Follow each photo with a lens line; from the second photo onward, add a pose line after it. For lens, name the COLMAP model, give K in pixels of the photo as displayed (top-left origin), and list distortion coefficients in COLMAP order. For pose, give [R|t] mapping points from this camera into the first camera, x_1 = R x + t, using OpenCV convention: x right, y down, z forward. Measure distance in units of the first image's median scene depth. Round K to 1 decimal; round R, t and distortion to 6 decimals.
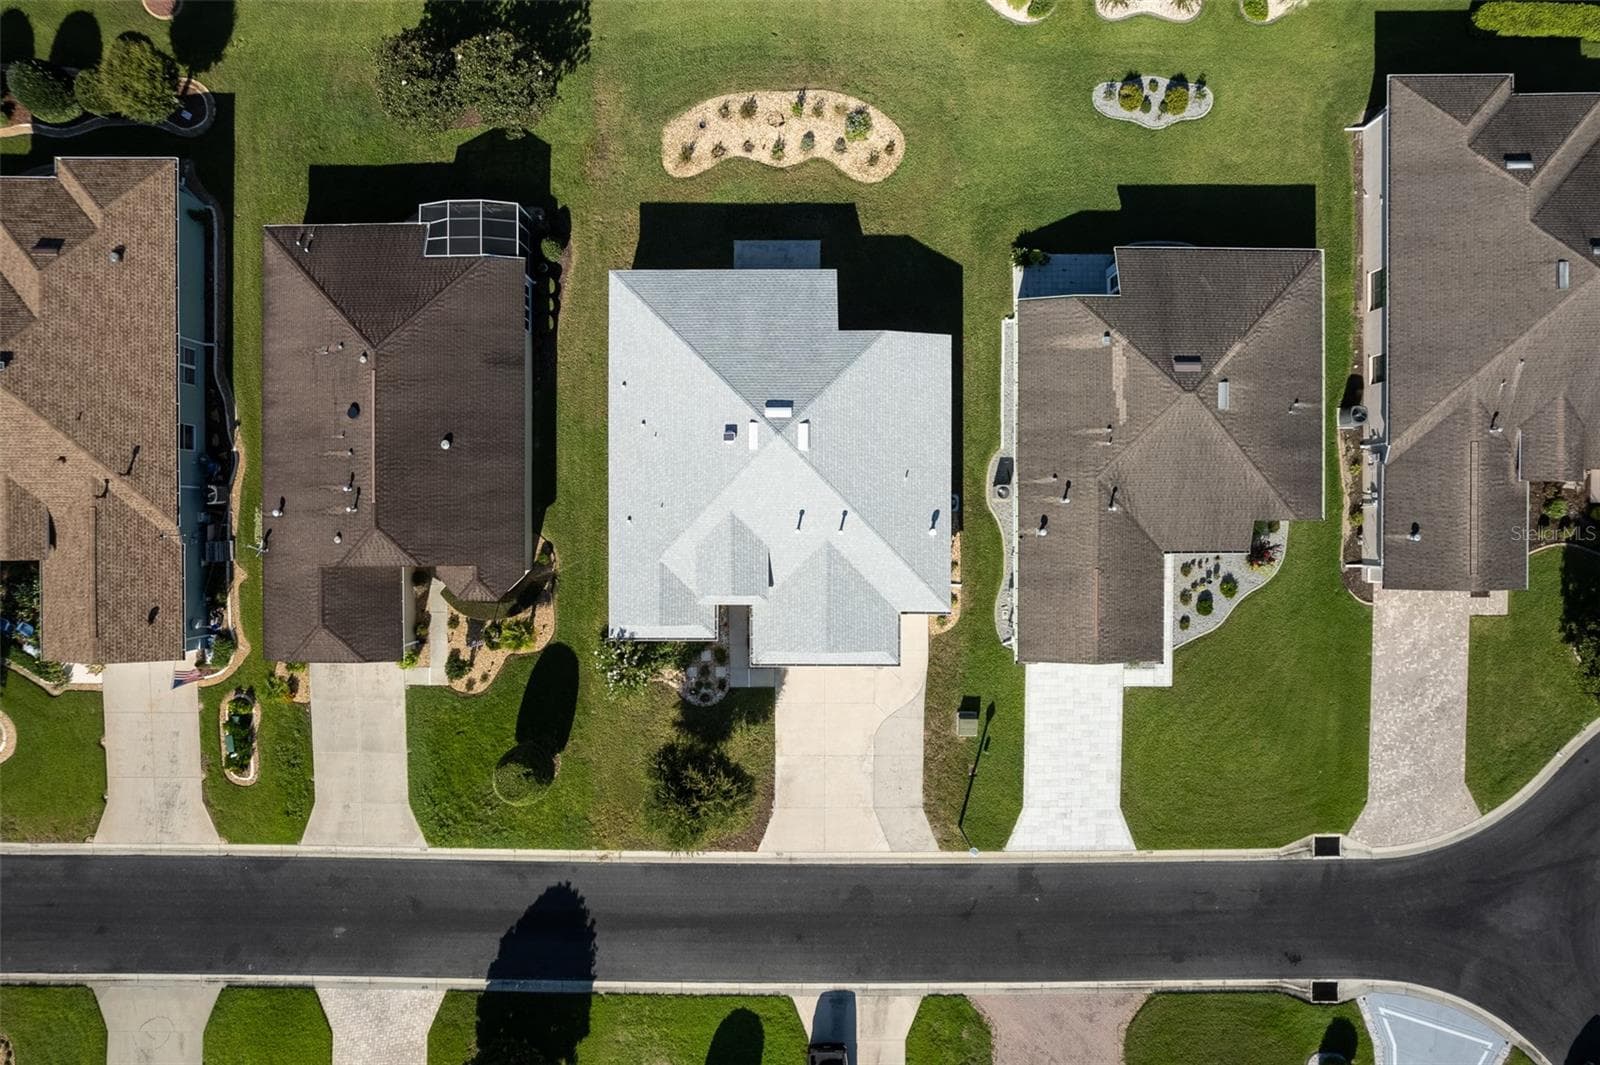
lens RADIAL K [[1027.3, 0, 800.0], [0, 1027.3, 532.5], [0, 0, 1]] dist [-0.081483, 0.070960]
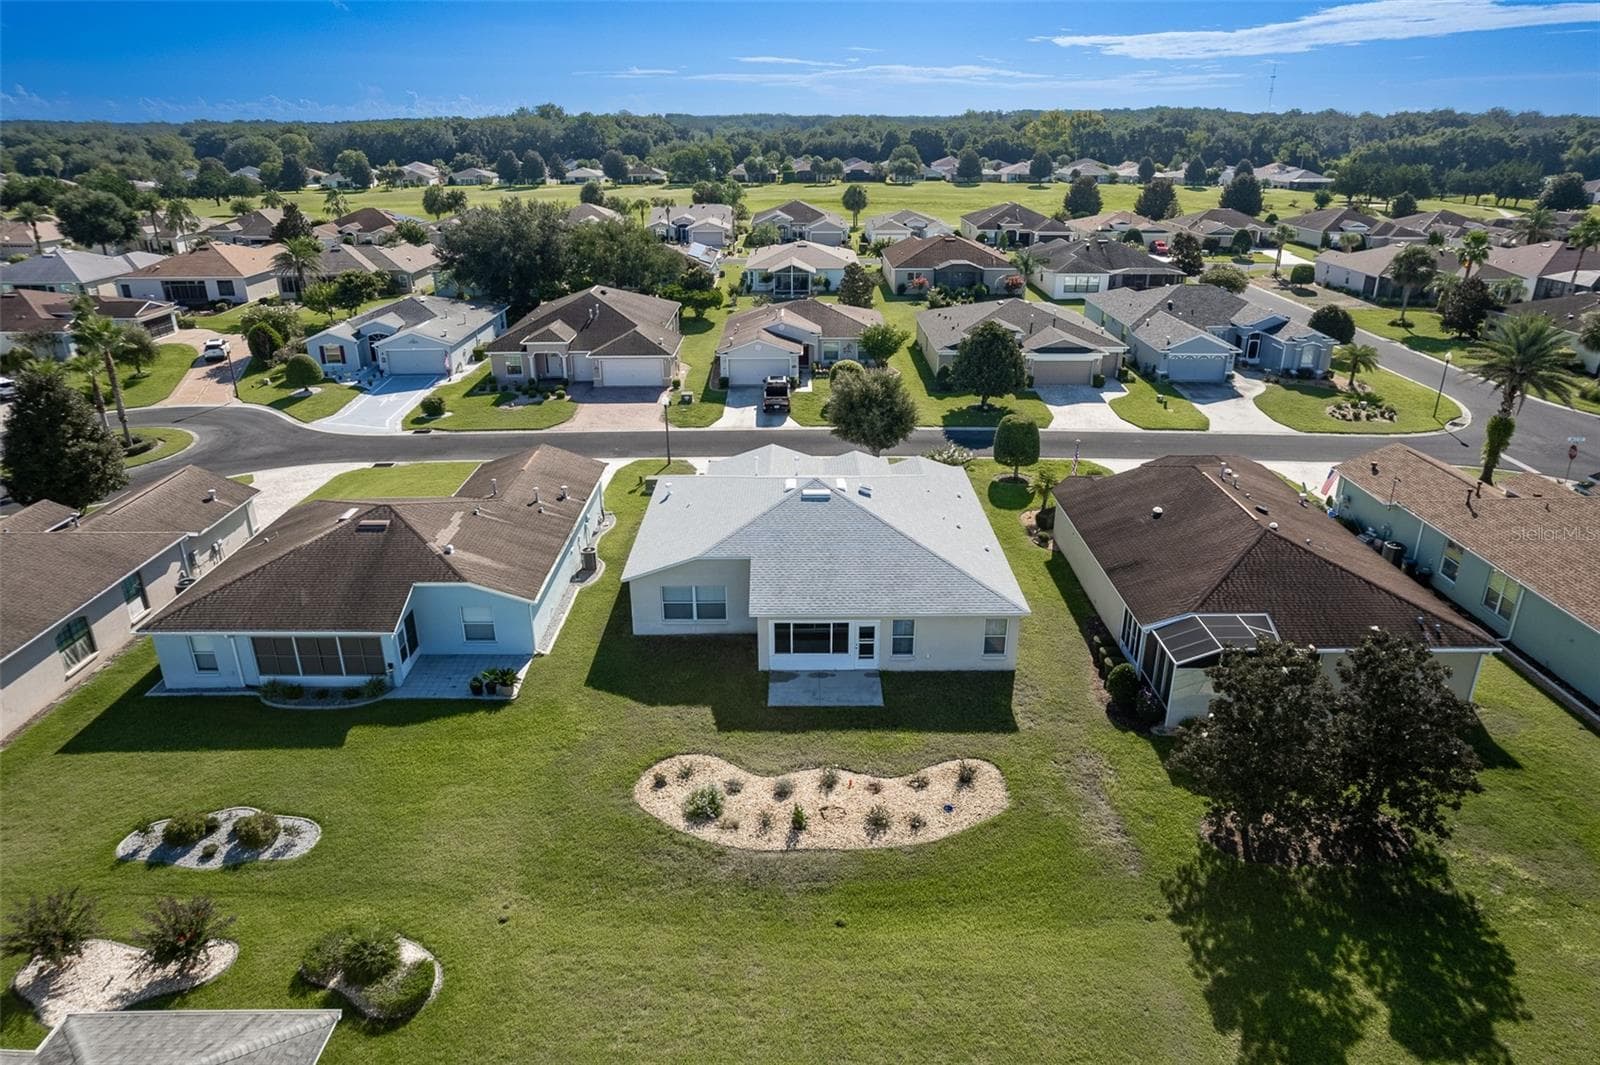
lens RADIAL K [[1027.3, 0, 800.0], [0, 1027.3, 532.5], [0, 0, 1]] dist [-0.081483, 0.070960]
pose [[-0.999958, 0.009158, -0.000355, -0.004298], [-0.003854, -0.385029, 0.922897, -0.918792], [0.008315, 0.922859, 0.385048, 0.590594]]
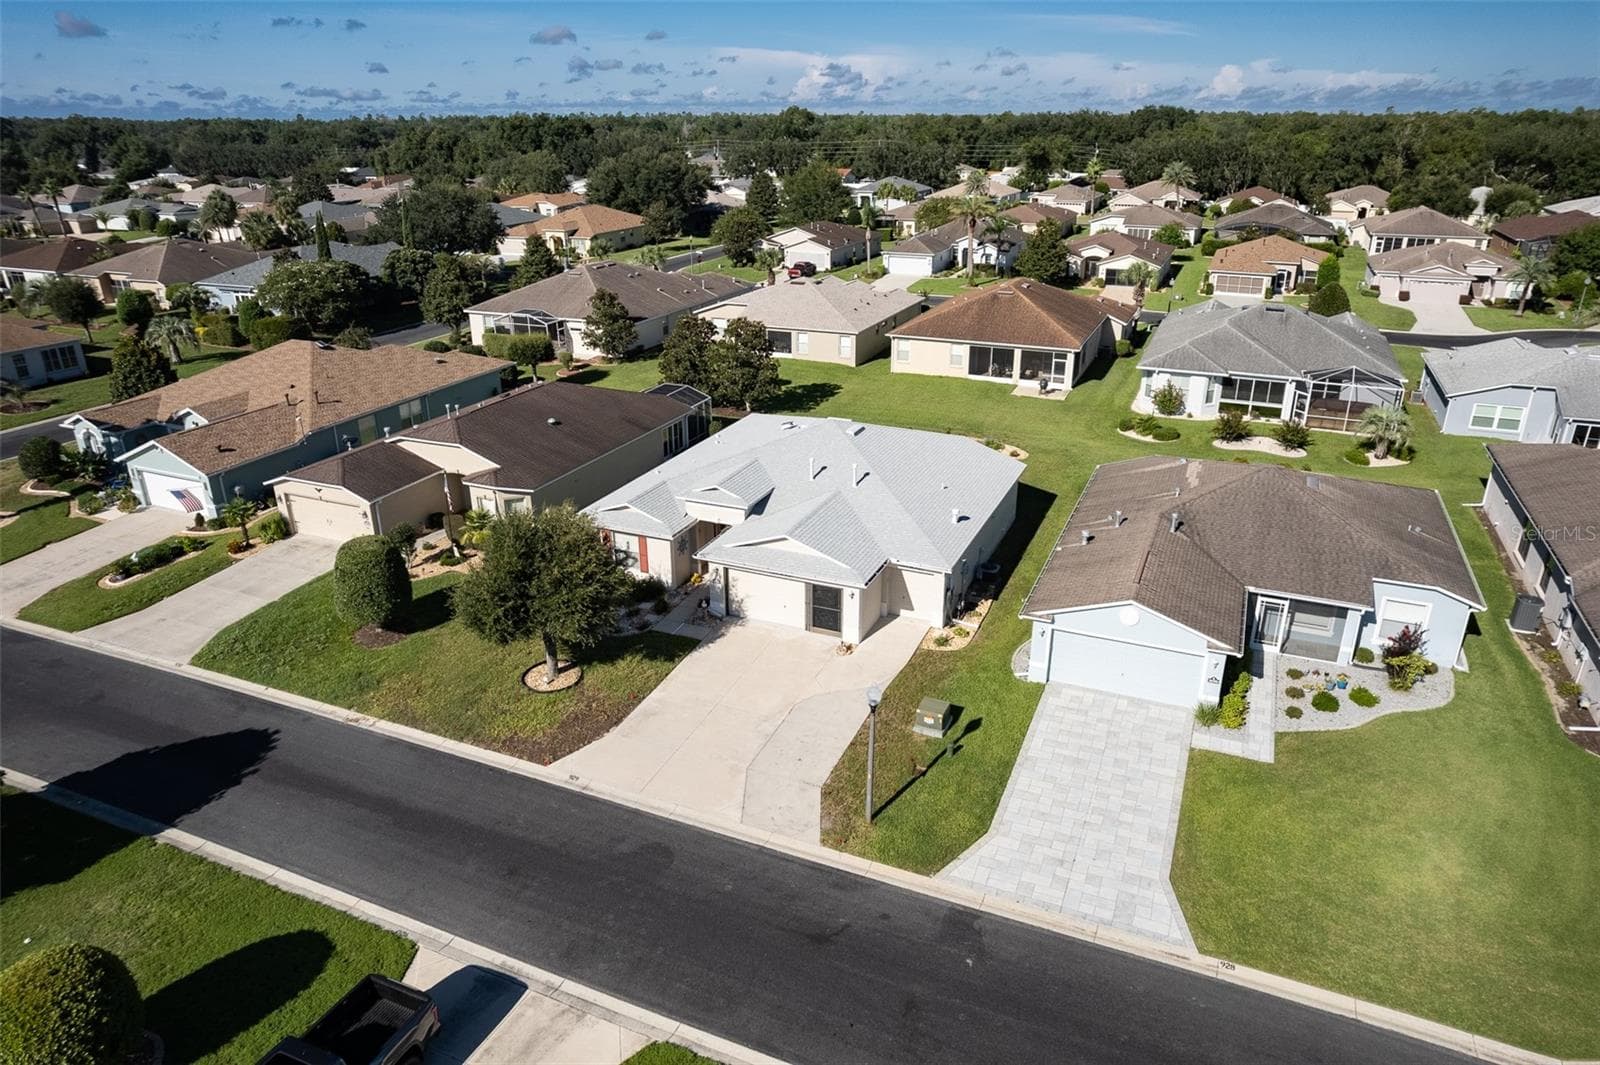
lens RADIAL K [[1027.3, 0, 800.0], [0, 1027.3, 532.5], [0, 0, 1]] dist [-0.081483, 0.070960]
pose [[0.915347, 0.153264, -0.372357, 0.307833], [-0.402655, 0.341733, -0.849169, 0.729825], [-0.002901, 0.927216, 0.374517, 0.639424]]
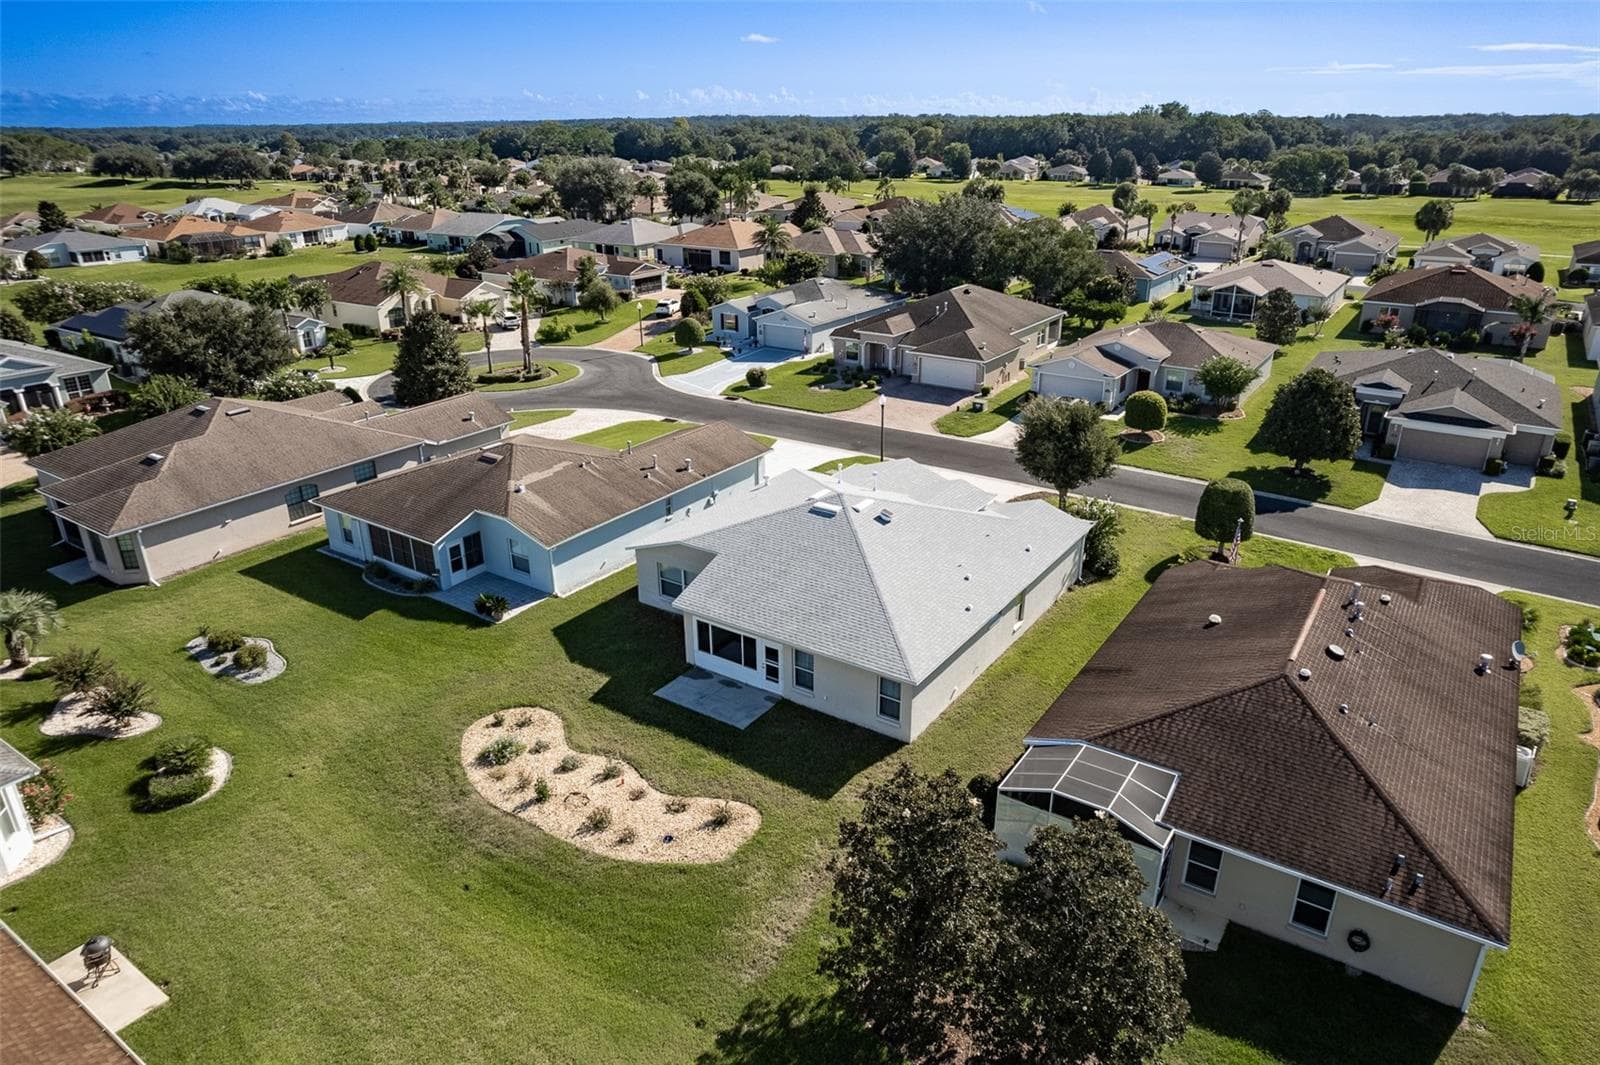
lens RADIAL K [[1027.3, 0, 800.0], [0, 1027.3, 532.5], [0, 0, 1]] dist [-0.081483, 0.070960]
pose [[-0.824733, -0.203824, 0.527514, -0.443887], [0.565327, -0.321617, 0.759584, -0.758035], [0.014837, 0.924672, 0.380475, 0.594831]]
